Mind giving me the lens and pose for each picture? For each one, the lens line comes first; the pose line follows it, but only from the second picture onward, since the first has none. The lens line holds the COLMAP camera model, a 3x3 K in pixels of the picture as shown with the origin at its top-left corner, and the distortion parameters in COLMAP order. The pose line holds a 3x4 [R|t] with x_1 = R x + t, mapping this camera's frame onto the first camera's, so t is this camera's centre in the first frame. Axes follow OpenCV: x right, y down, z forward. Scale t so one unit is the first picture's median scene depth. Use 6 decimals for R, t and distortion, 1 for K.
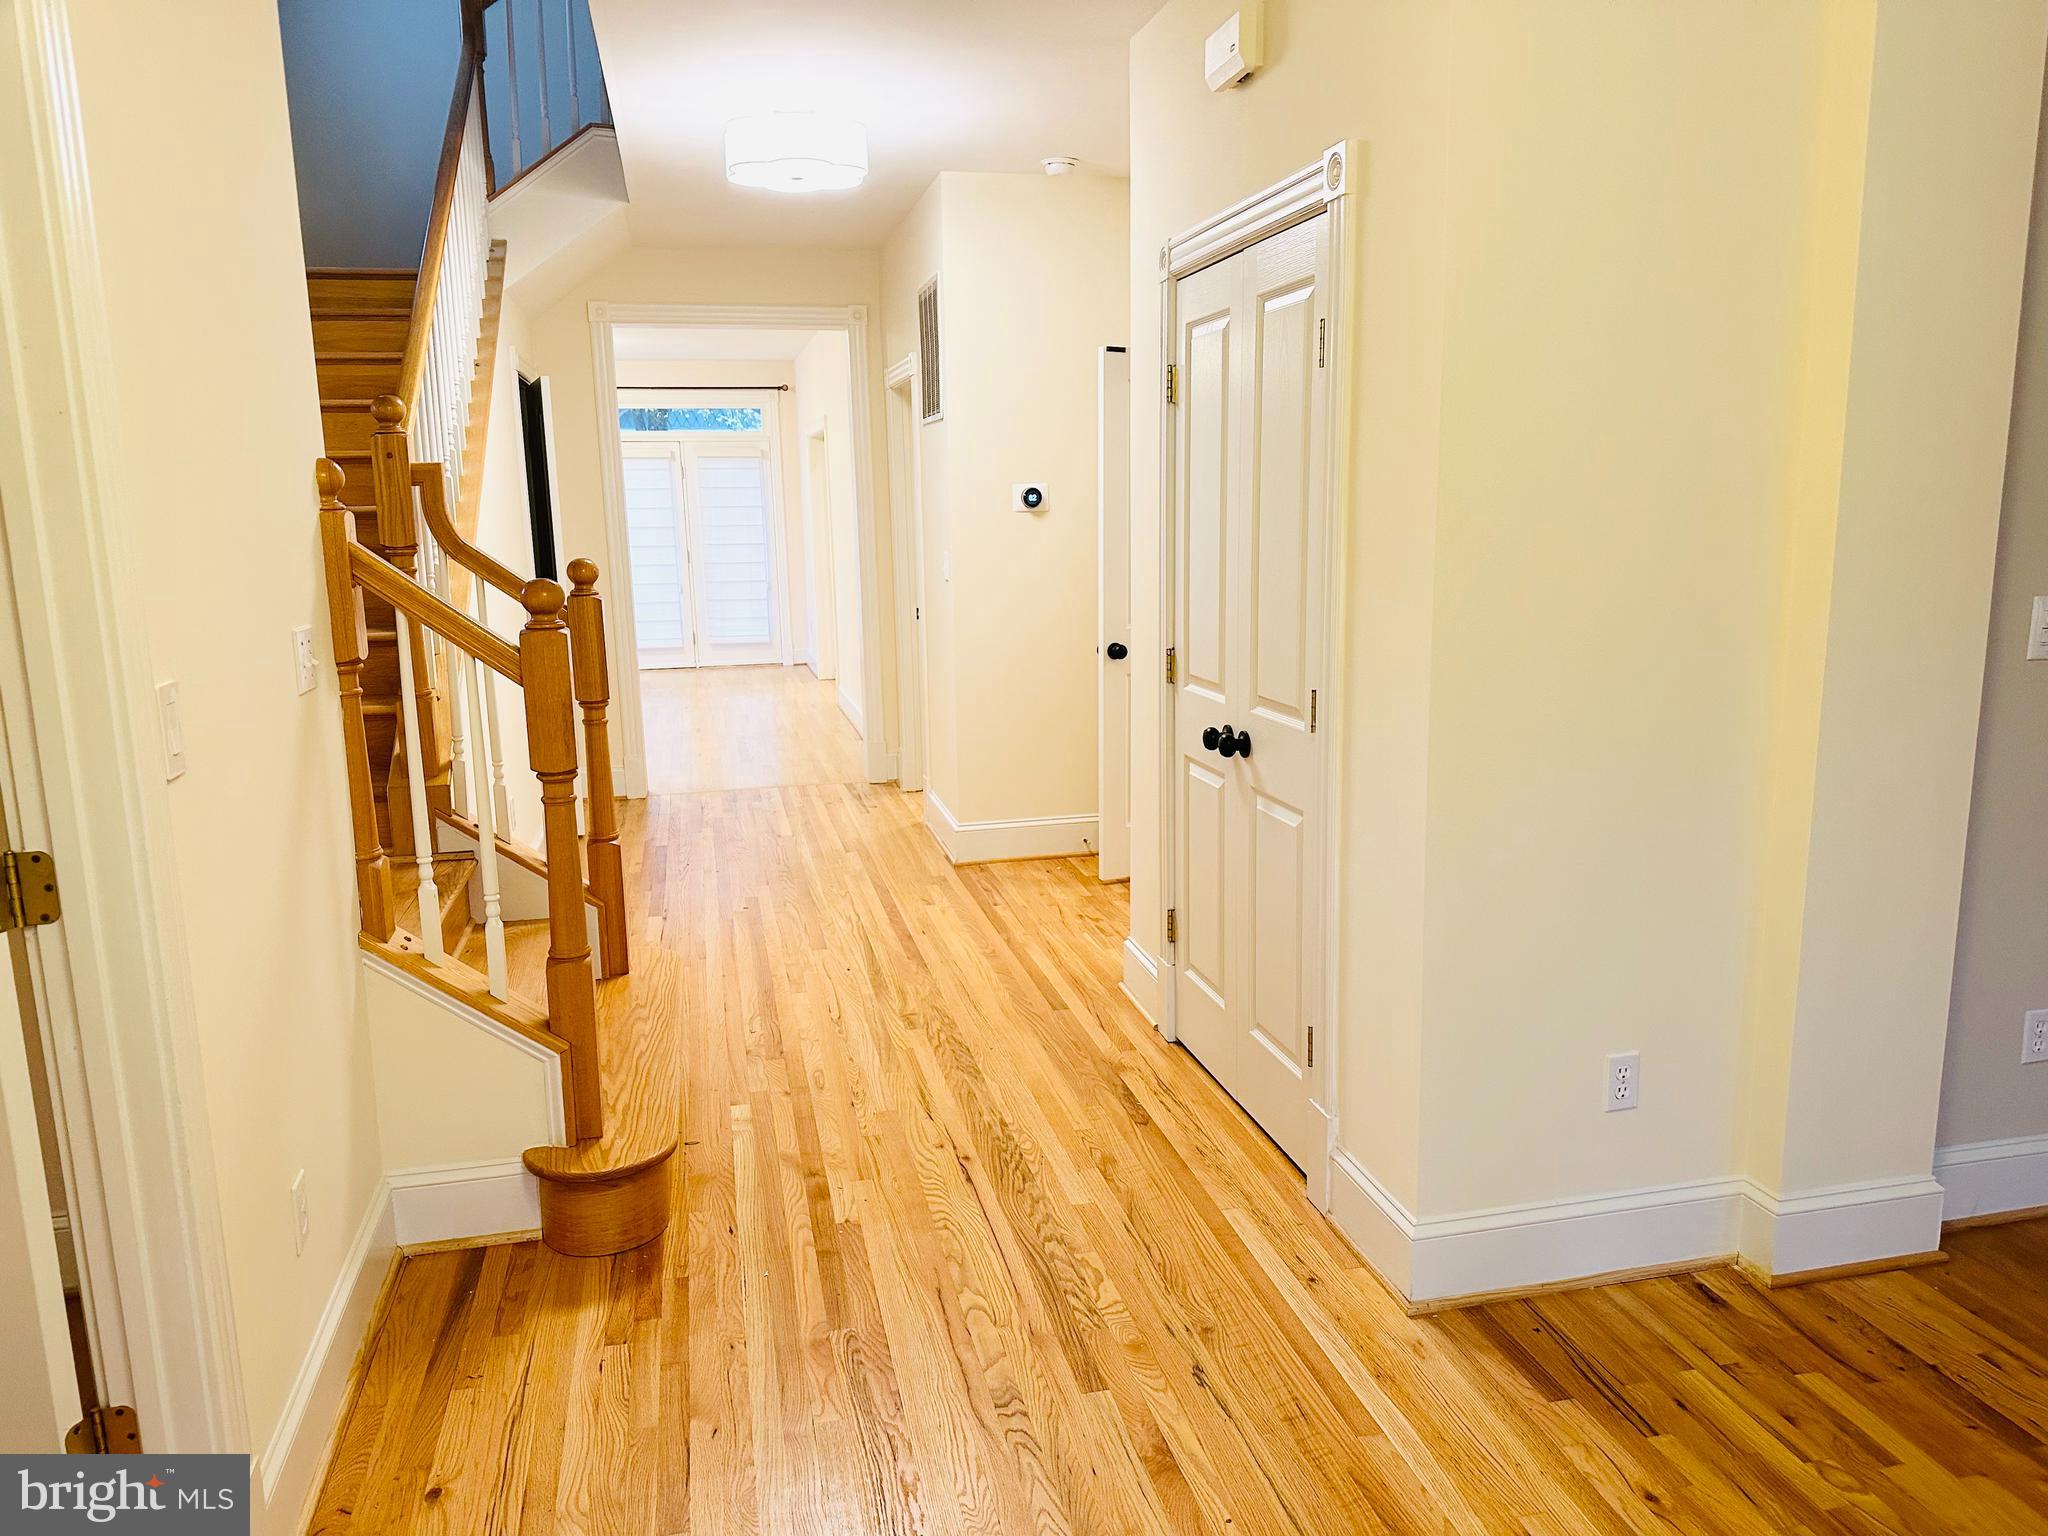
lens RADIAL K [[1431.5, 0, 1024.0], [0, 1431.5, 768.0], [0, 0, 1]] dist [-0.001997, -0.001024]
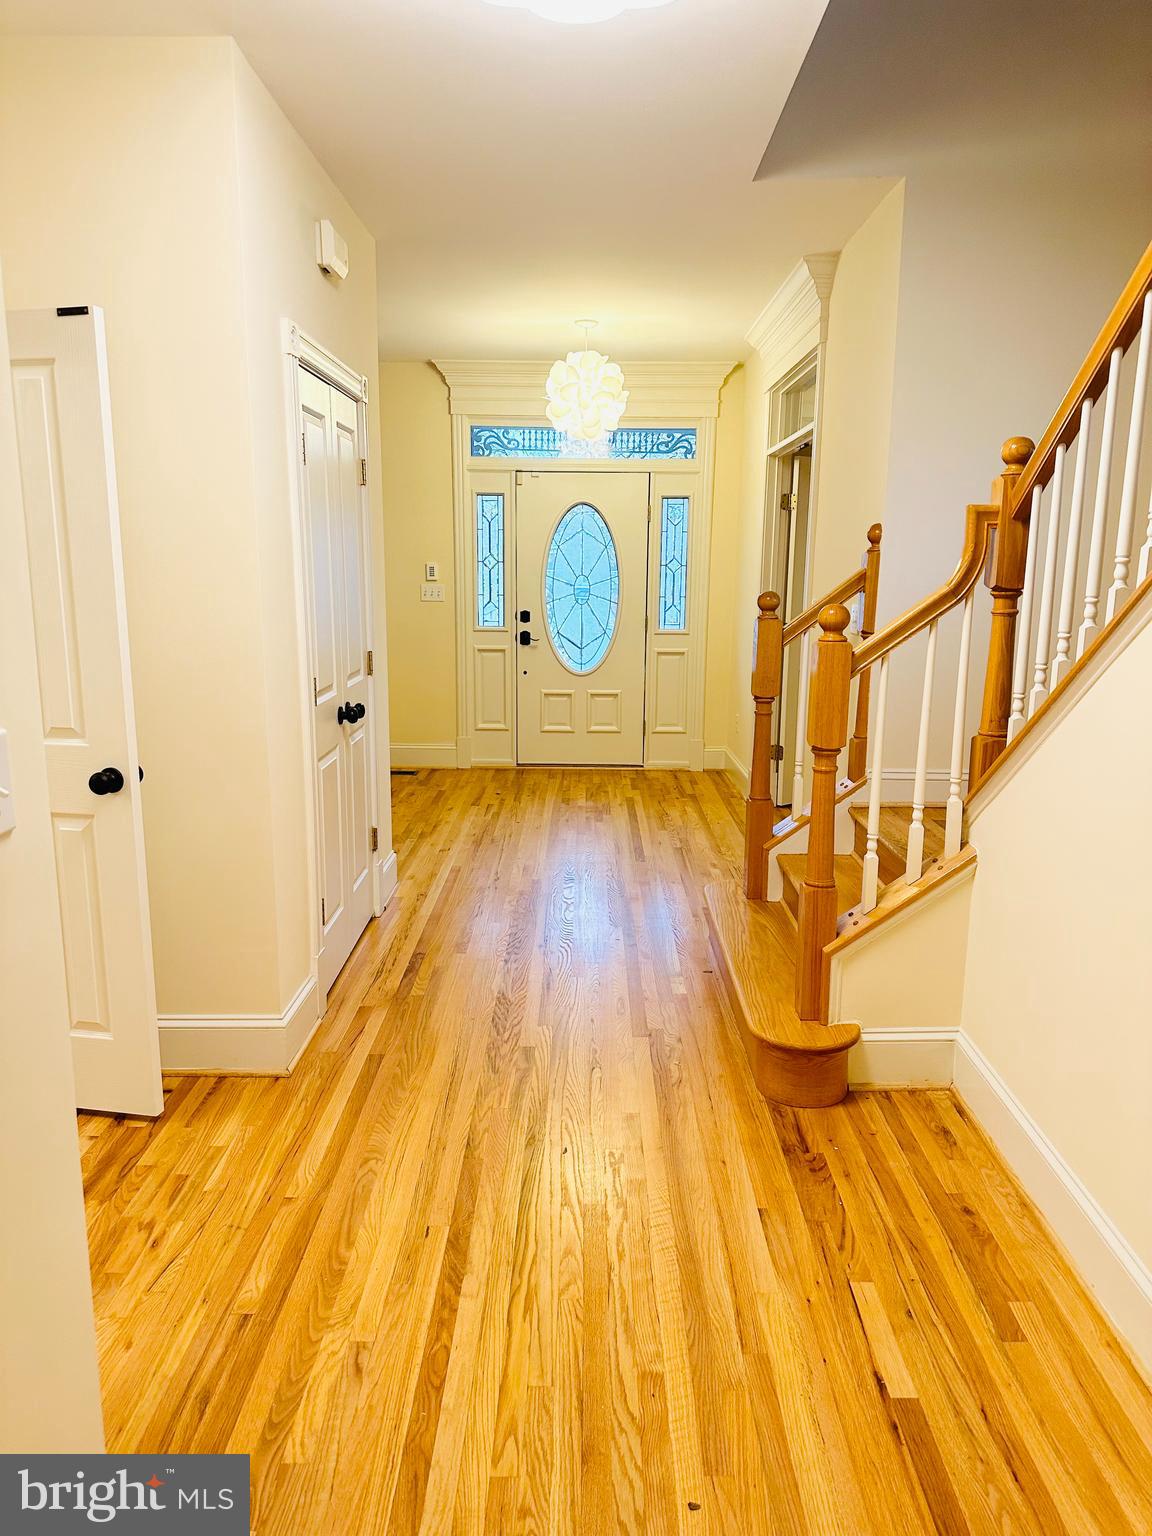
lens RADIAL K [[1073.6, 0, 576.0], [0, 1073.6, 768.0], [0, 0, 1]] dist [-0.001997, -0.001024]
pose [[-0.972458, -0.038186, 0.229927, -0.262196], [0.049860, 0.929570, 0.365259, -0.273402], [-0.227681, 0.366663, -0.902064, 1.492454]]
